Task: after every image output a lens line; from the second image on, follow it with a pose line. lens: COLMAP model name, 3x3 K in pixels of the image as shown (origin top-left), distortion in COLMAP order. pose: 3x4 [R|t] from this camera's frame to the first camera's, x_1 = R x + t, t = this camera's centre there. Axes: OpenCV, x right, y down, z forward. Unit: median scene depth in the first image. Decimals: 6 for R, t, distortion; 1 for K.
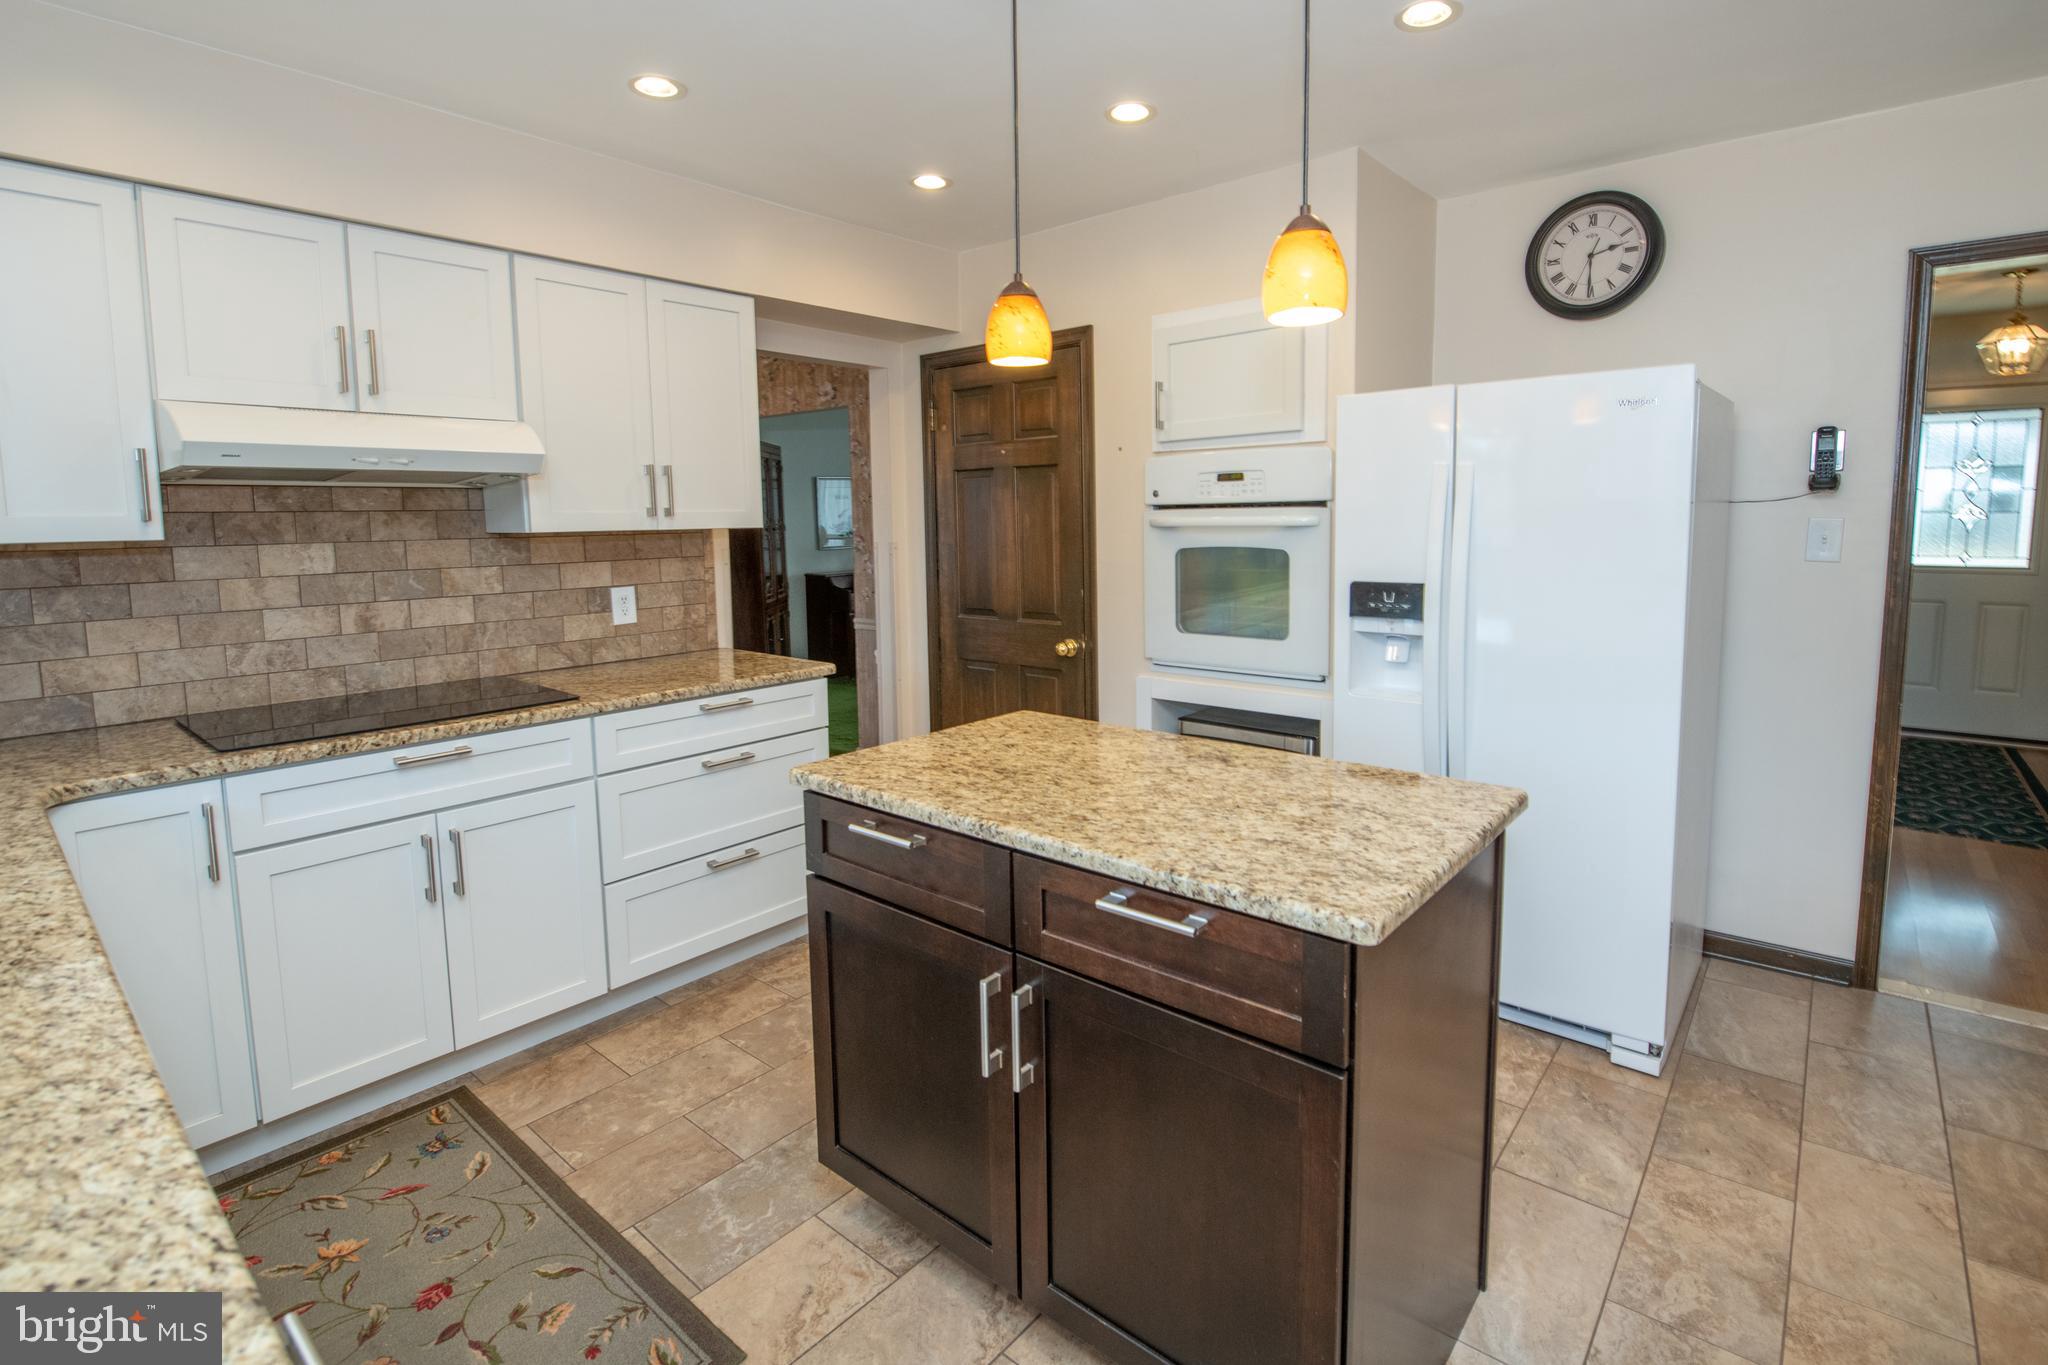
lens RADIAL K [[965.0, 0, 1020.3], [0, 965.0, 607.5], [0, 0, 1]] dist [-0.000486, -0.010579]
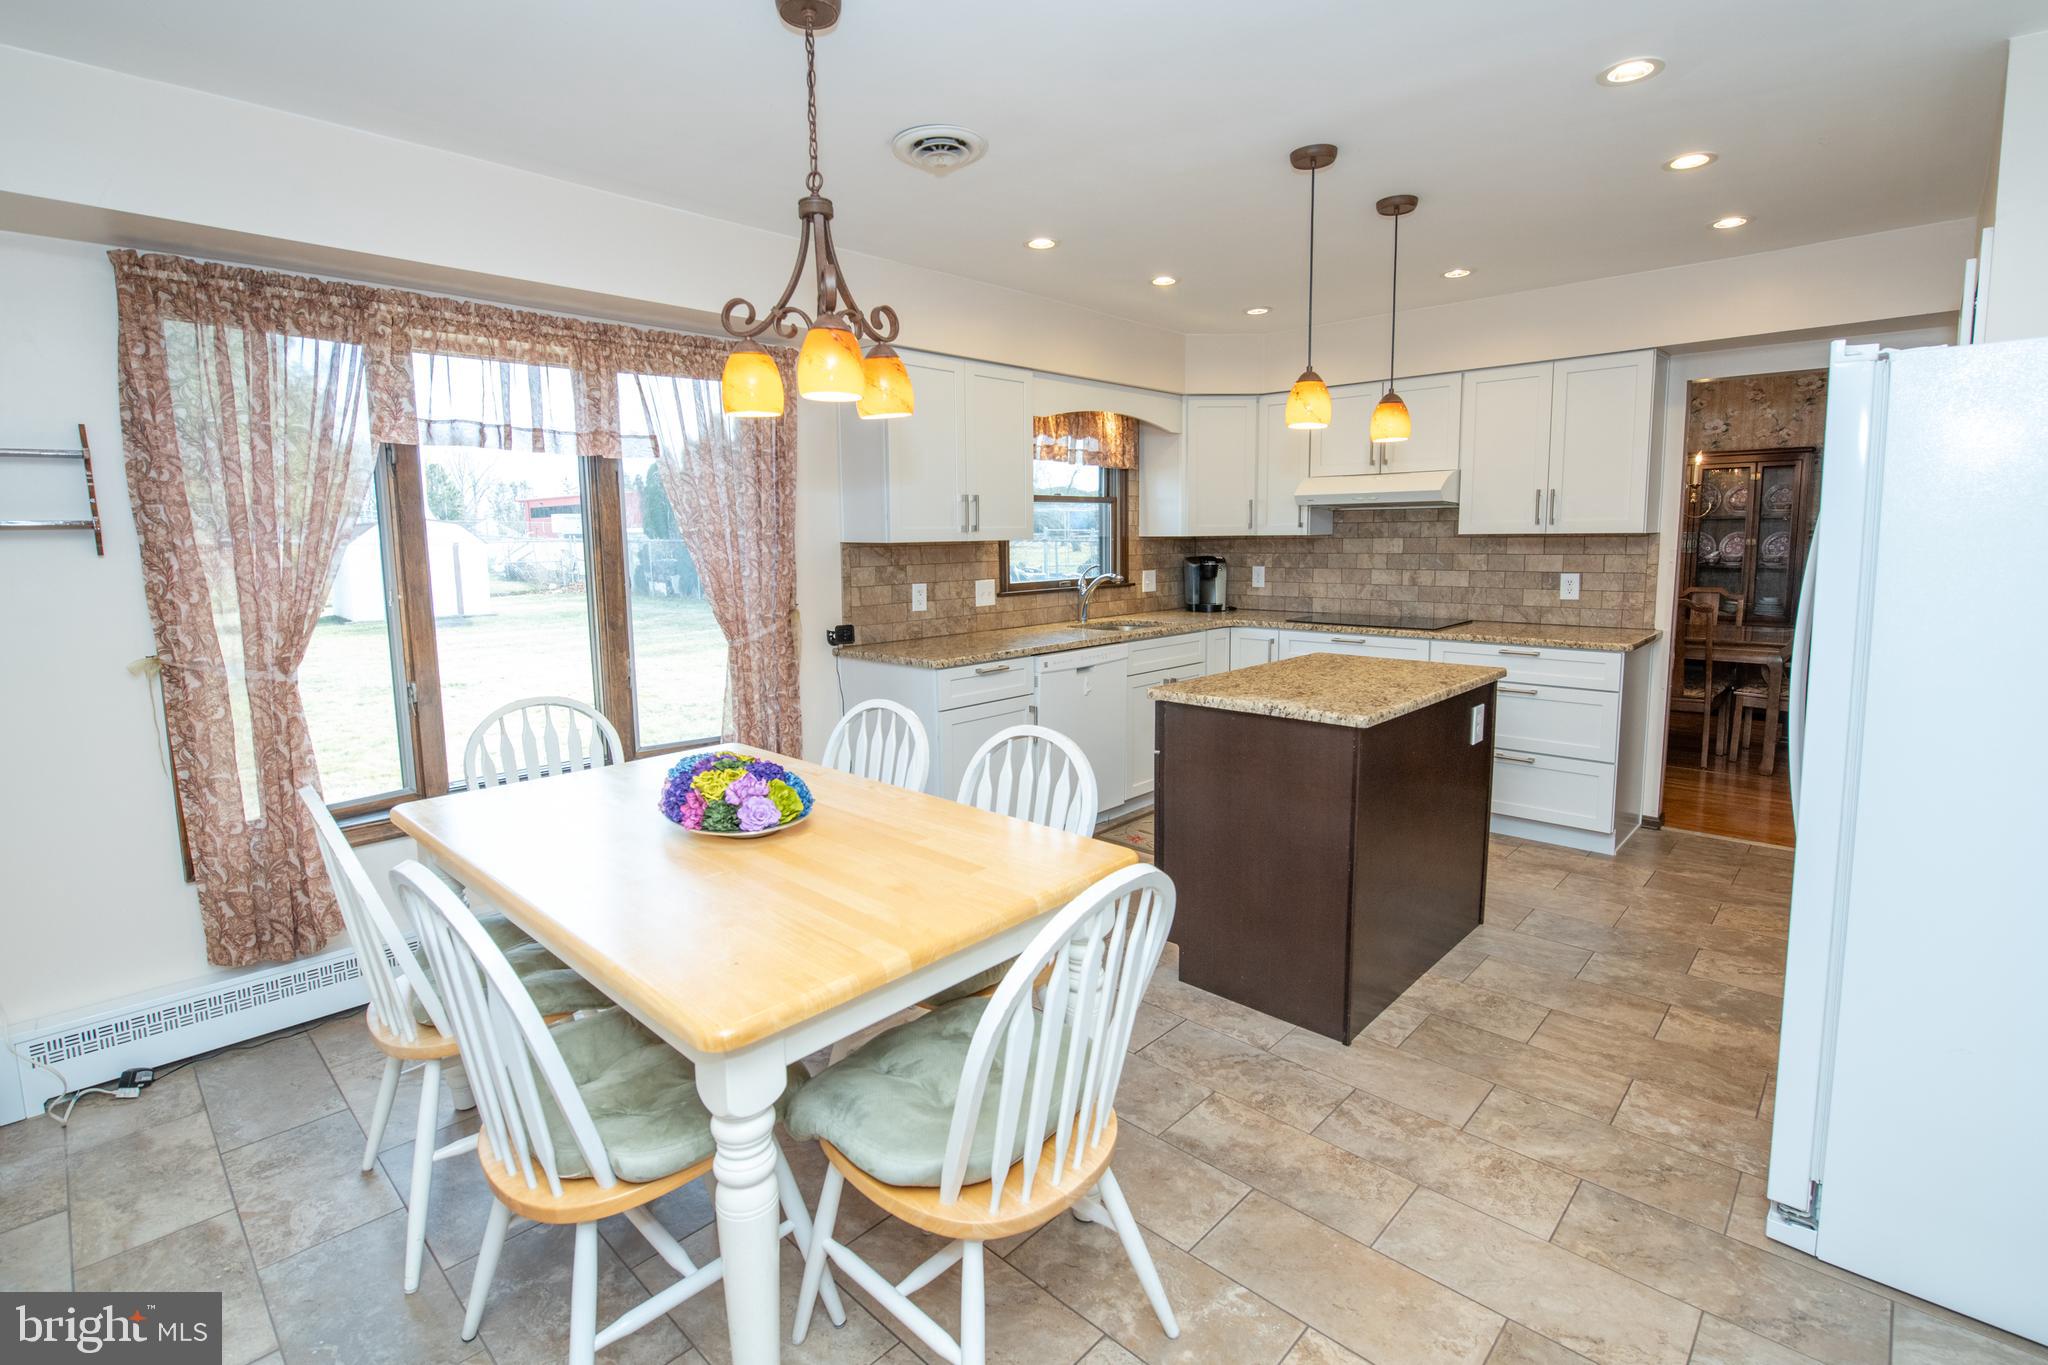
lens RADIAL K [[948.4, 0, 1020.1], [0, 948.4, 639.0], [0, 0, 1]] dist [0.001354, -0.000011]
pose [[-0.060520, 0.125593, -0.990234, 1.250330], [-0.080220, 0.988232, 0.130242, -0.051821], [0.994938, 0.087319, -0.049733, 0.329009]]
